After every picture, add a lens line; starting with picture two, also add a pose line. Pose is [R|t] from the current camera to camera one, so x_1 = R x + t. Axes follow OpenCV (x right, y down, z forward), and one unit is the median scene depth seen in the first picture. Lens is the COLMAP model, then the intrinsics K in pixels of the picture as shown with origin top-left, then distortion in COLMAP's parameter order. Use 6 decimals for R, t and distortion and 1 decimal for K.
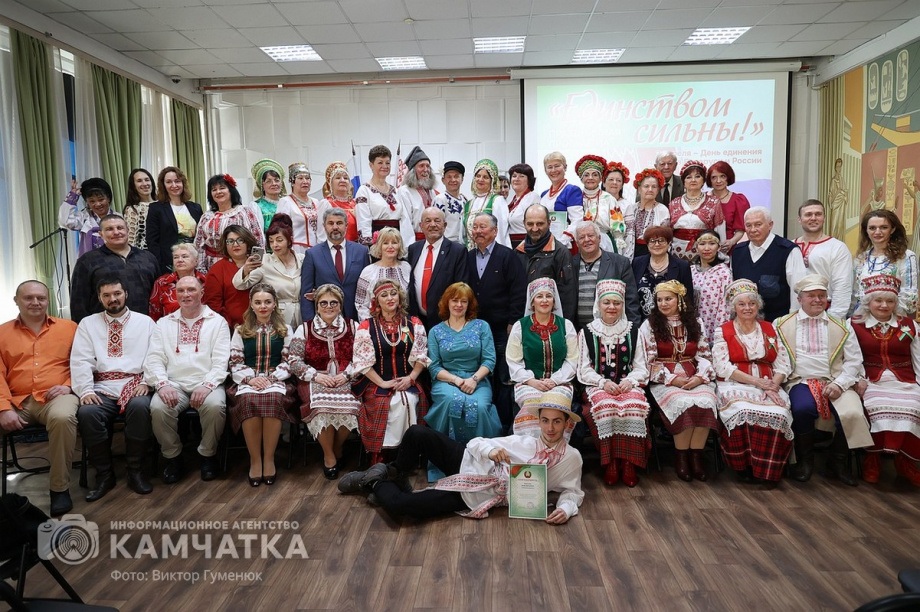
lens RADIAL K [[622.9, 0, 447.4], [0, 622.9, 308.1], [0, 0, 1]] dist [0.002172, 0.002662]
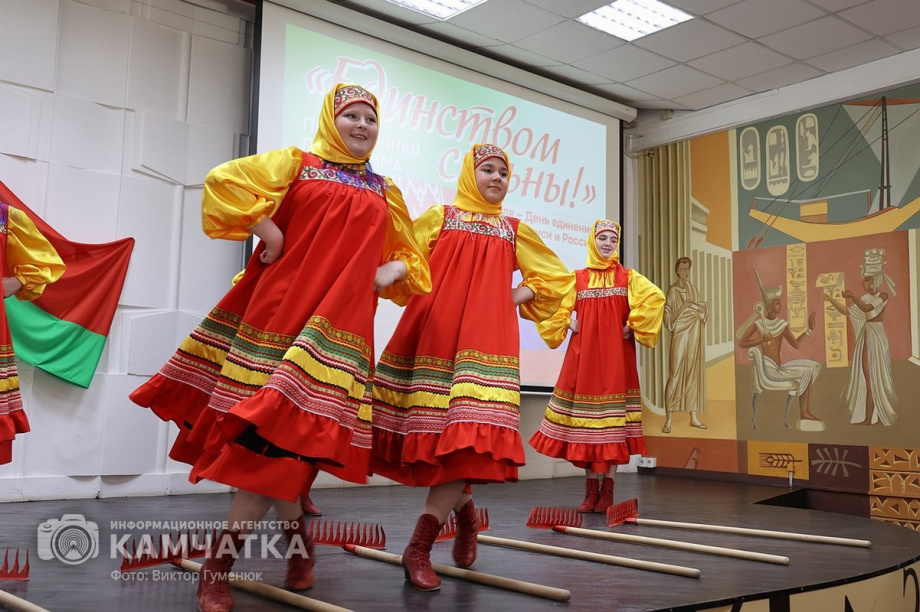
lens RADIAL K [[971.0, 0, 466.7], [0, 971.0, 302.3], [0, 0, 1]] dist [0.029759, 0.009117]
pose [[0.723650, 0.116503, 0.680263, -0.278802], [0.038733, 0.977241, -0.208568, 0.019857], [-0.689080, 0.177279, 0.702667, 0.477058]]
